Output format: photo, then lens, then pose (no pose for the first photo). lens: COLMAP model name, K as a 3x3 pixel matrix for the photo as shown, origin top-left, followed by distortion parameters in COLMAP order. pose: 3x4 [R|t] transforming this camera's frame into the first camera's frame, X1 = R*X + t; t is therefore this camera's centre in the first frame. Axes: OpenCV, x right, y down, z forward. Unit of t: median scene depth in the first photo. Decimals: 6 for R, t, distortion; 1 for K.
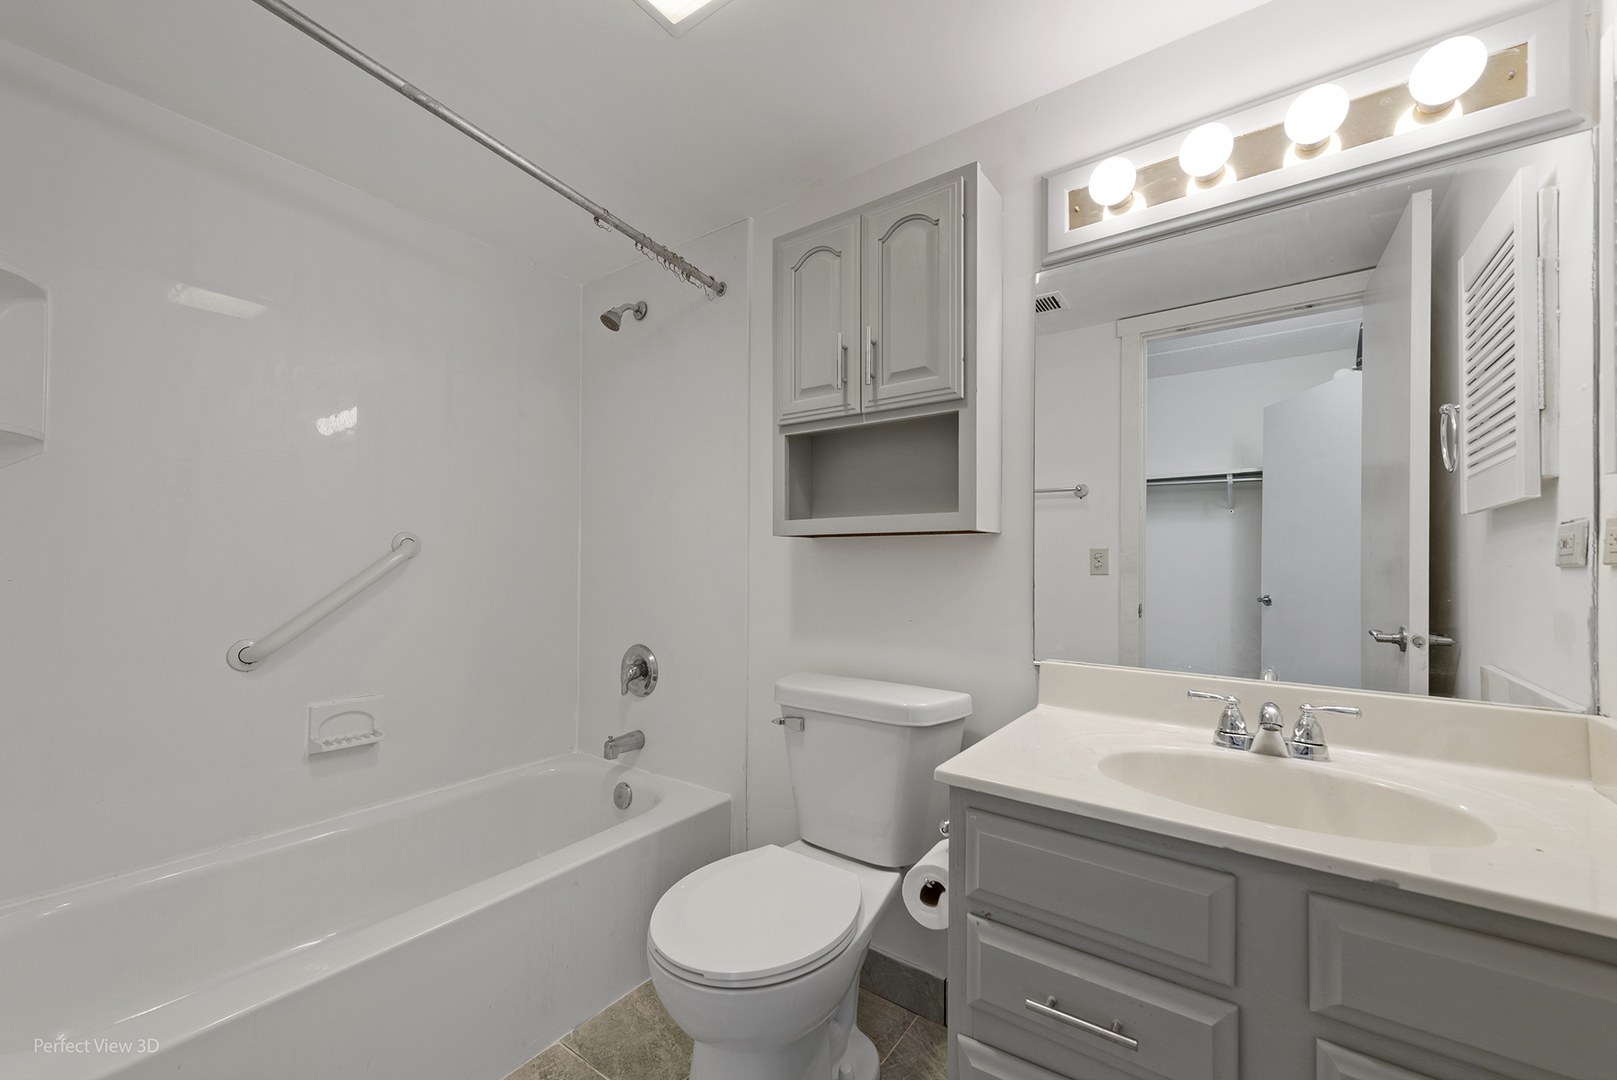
lens RADIAL K [[632.1, 0, 801.6], [0, 632.1, 562.5], [0, 0, 1]] dist [0.001847, -0.000104]
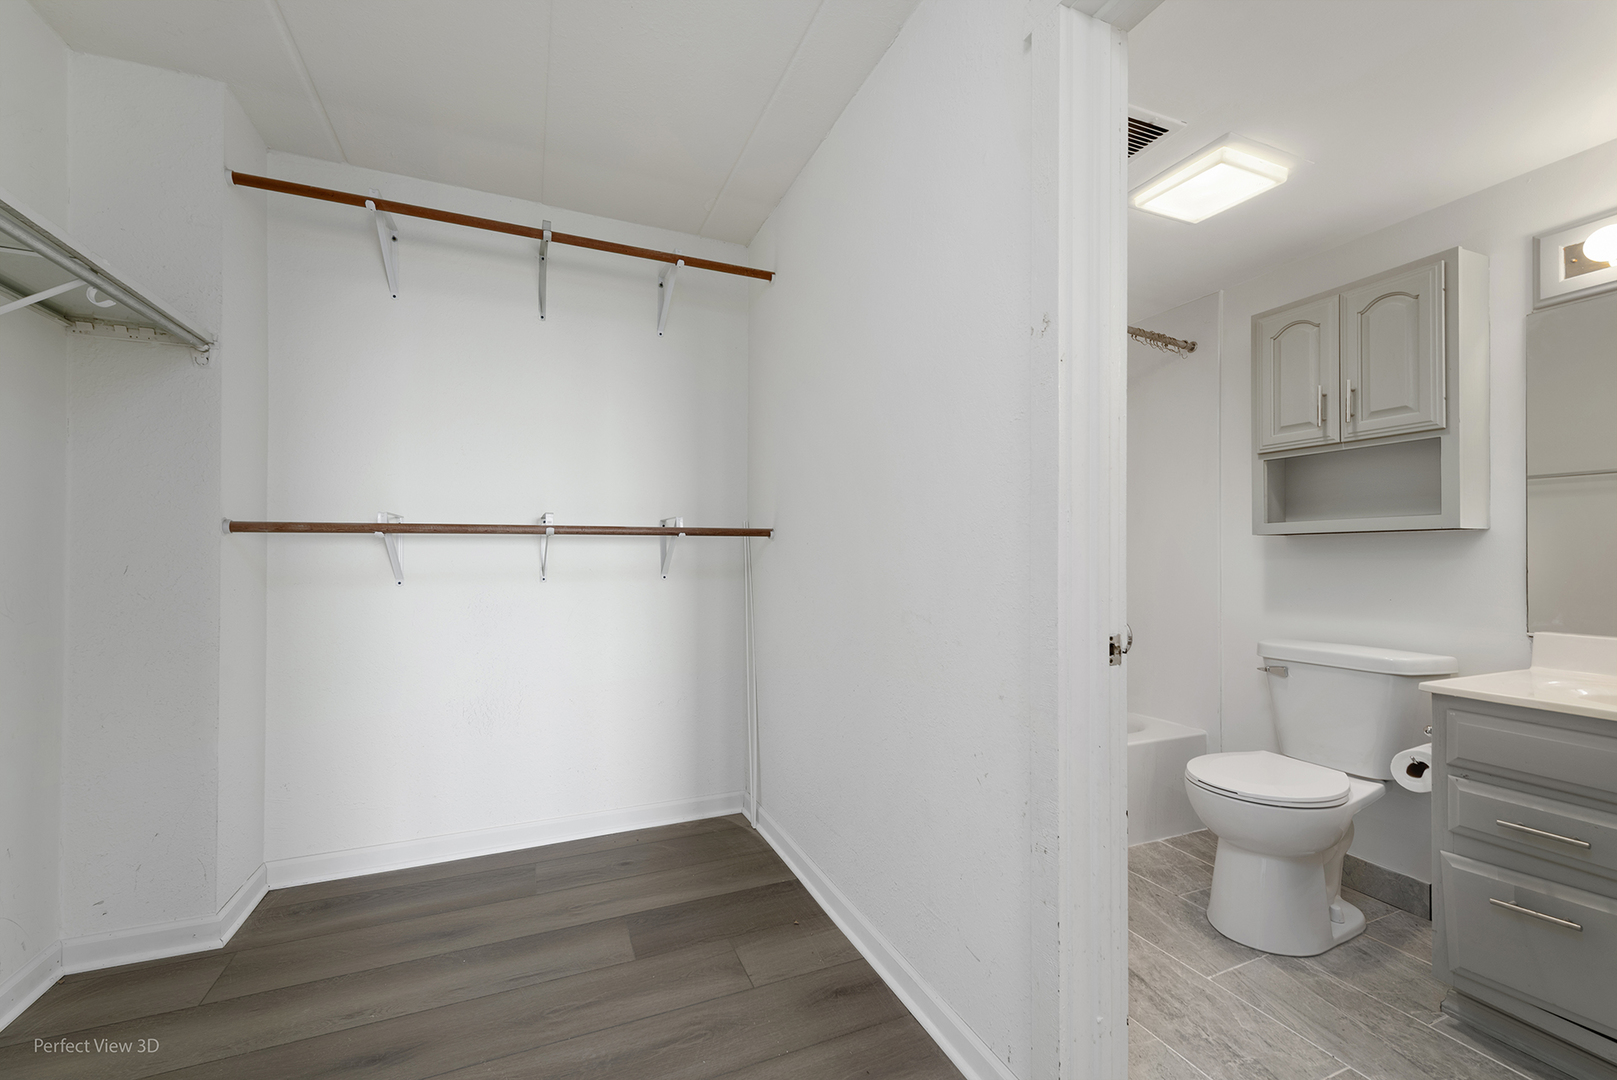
lens RADIAL K [[632.1, 0, 801.6], [0, 632.1, 562.5], [0, 0, 1]] dist [0.001847, -0.000104]
pose [[0.847935, -0.009239, -0.530020, -0.166997], [0.014789, 0.999871, 0.006231, -0.006025], [0.529894, -0.013122, 0.847962, -0.752926]]
